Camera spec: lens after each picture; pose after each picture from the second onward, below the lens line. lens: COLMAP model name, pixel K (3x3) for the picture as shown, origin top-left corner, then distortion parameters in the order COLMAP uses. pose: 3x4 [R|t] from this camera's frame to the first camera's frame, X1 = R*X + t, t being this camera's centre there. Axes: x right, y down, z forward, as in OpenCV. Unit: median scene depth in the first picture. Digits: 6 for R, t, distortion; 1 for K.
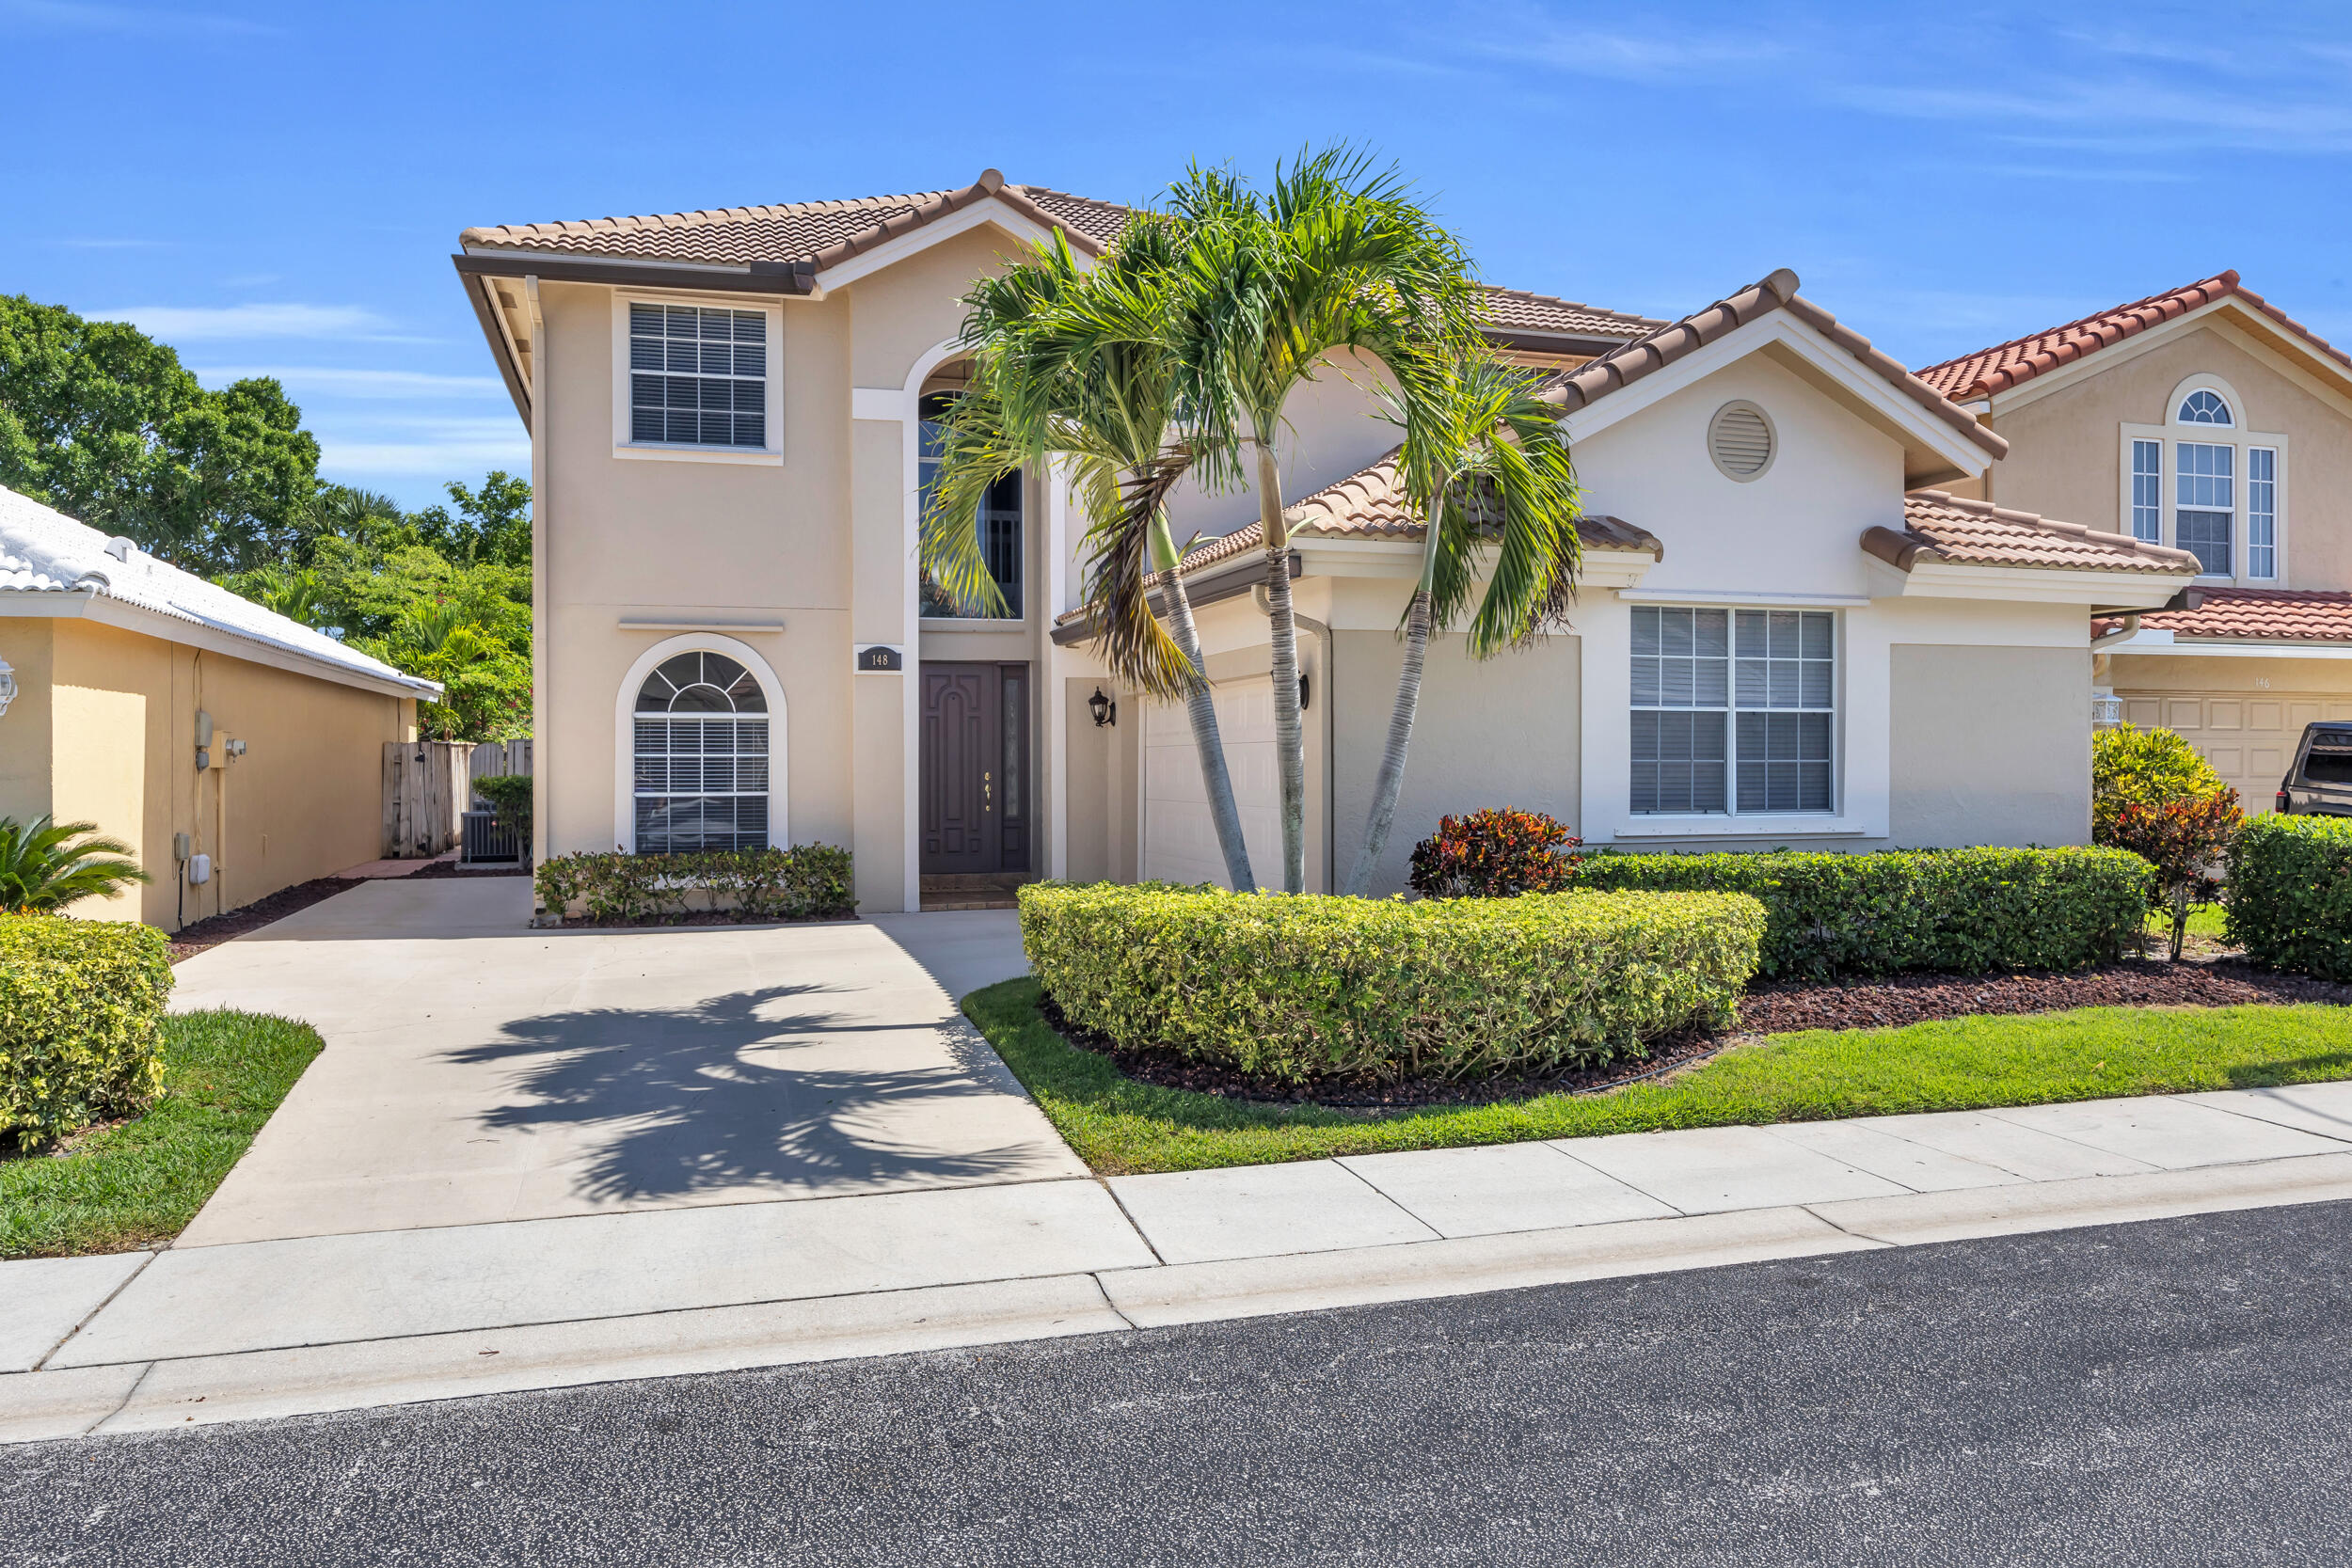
lens RADIAL K [[1676.8, 0, 1178.5], [0, 1676.8, 780.5], [0, 0, 1]] dist [0.001633, 0.000092]
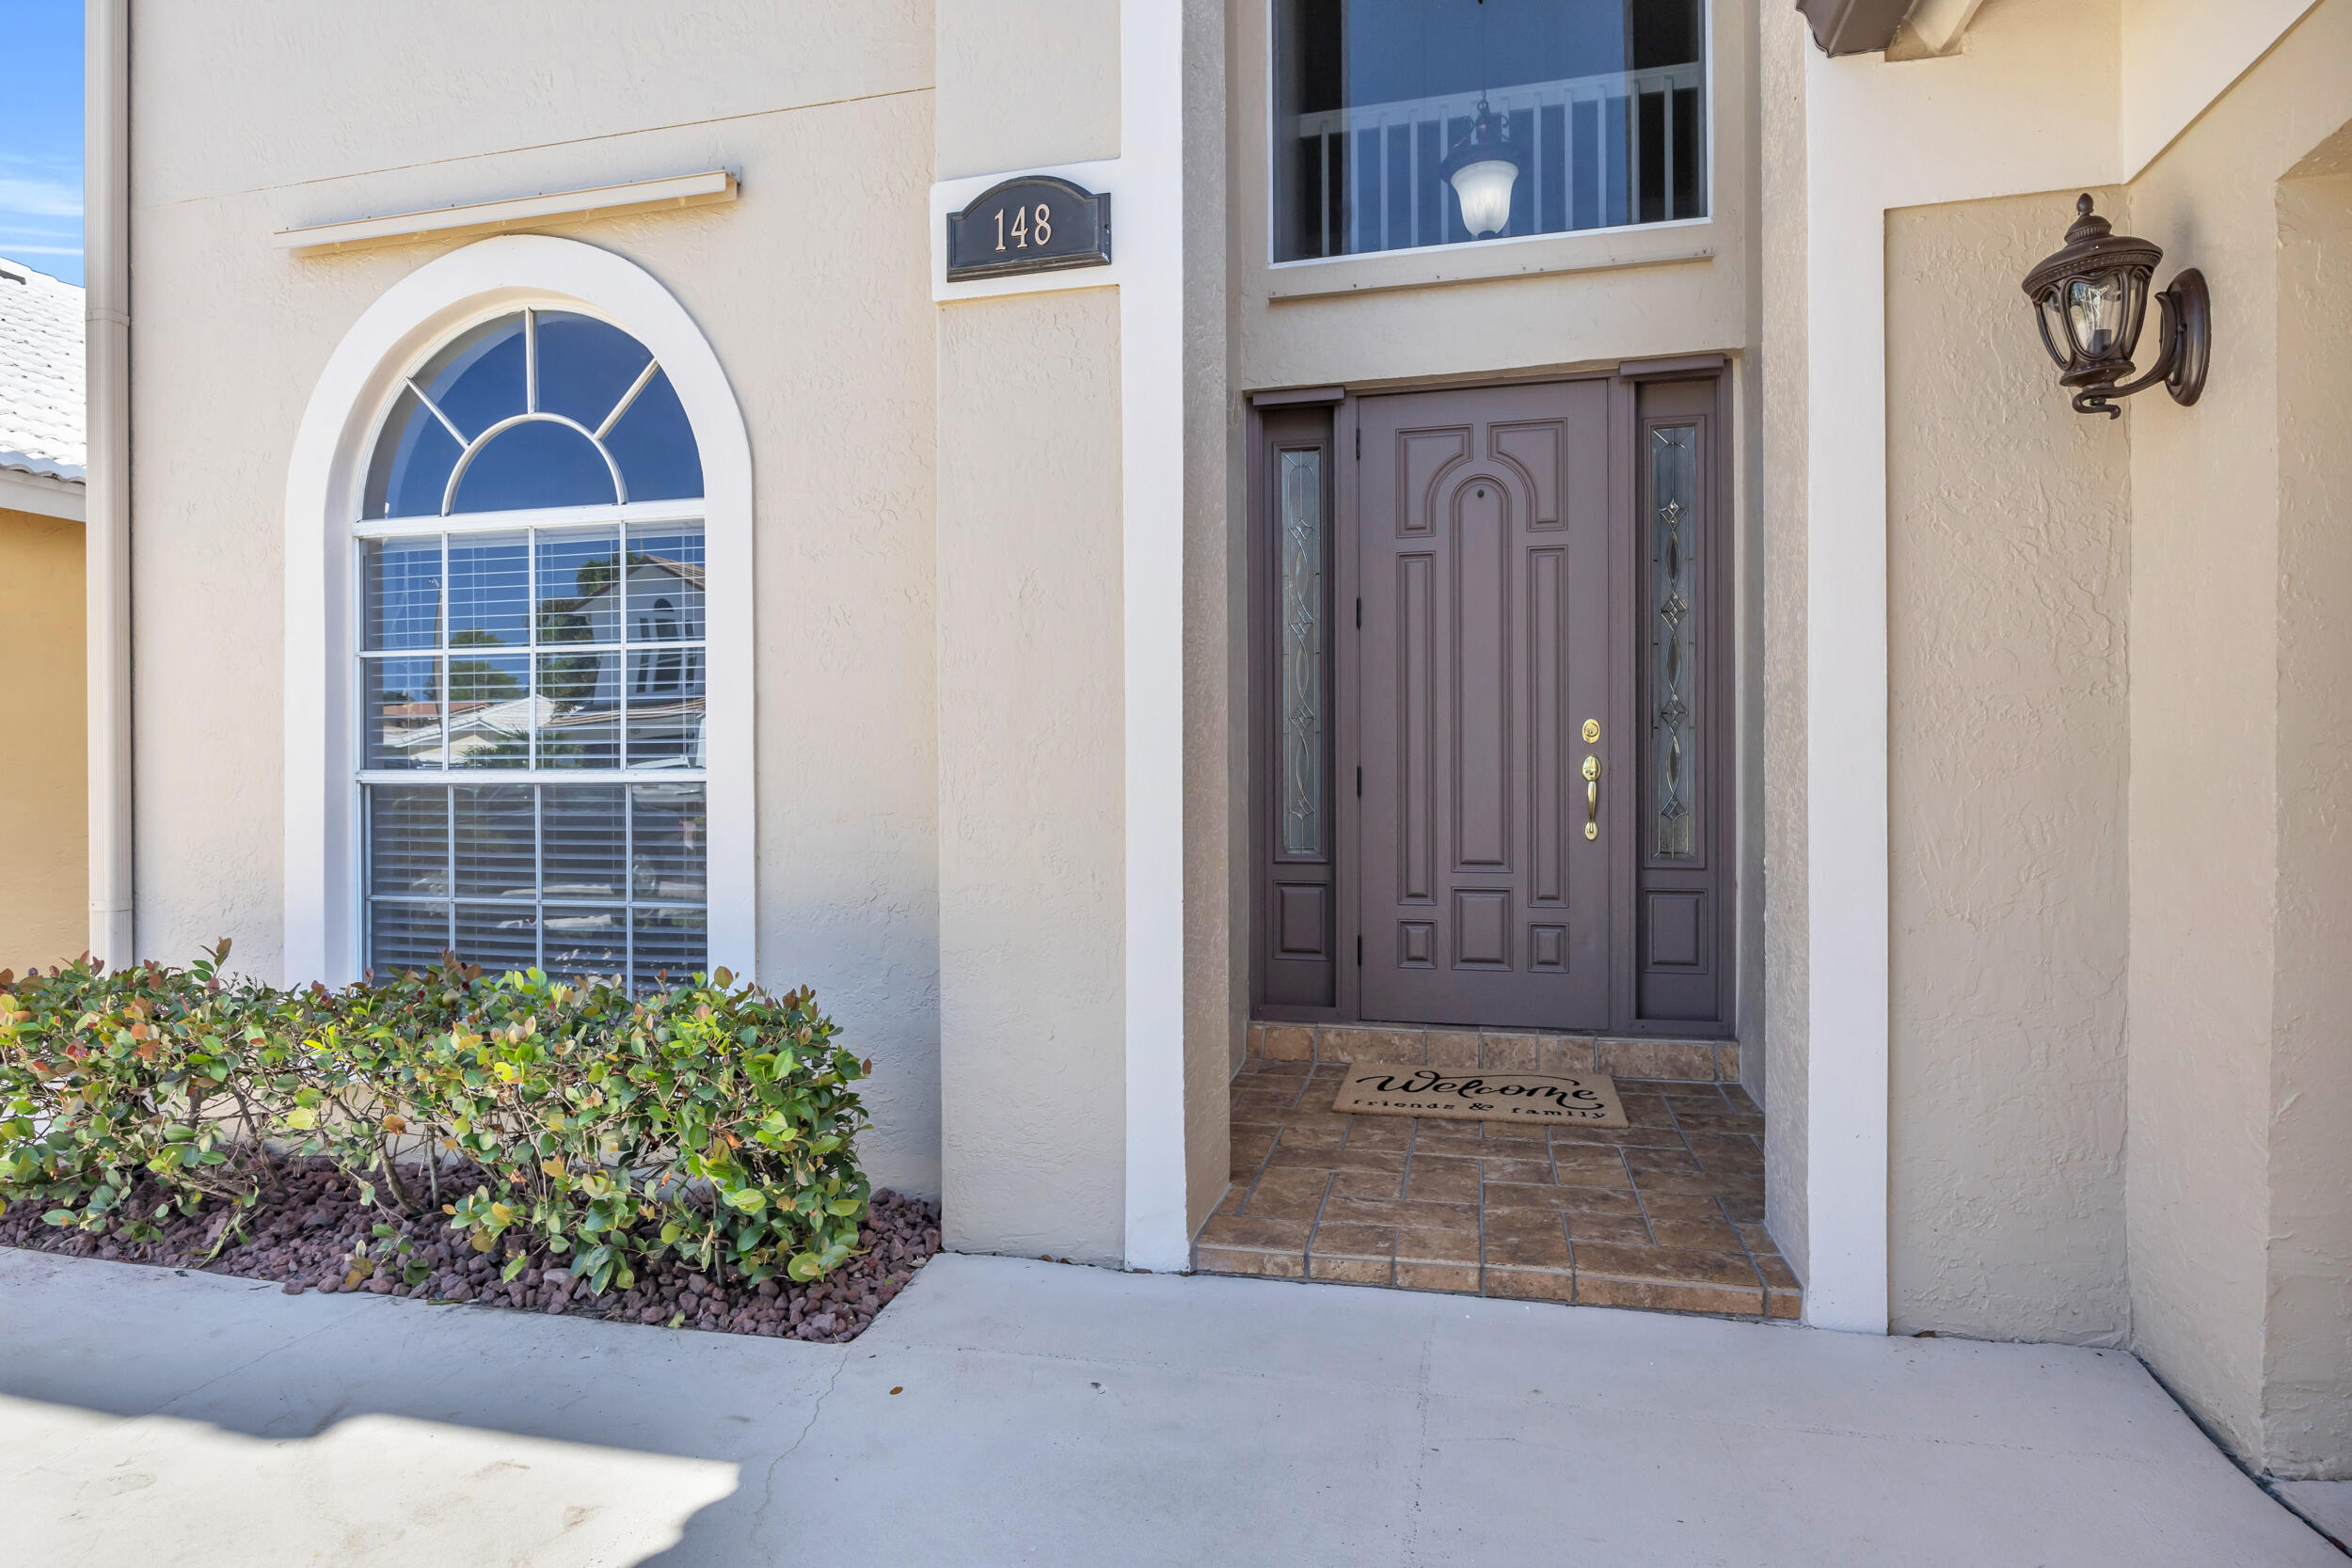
lens RADIAL K [[1295.8, 0, 1180.9], [0, 1295.8, 776.3], [0, 0, 1]] dist [0.004006, 0.000034]
pose [[0.862906, -0.000220, -0.505364, -0.063419], [-0.000845, 0.999998, -0.001877, 0.007744], [0.505363, 0.002047, 0.862904, 0.848222]]
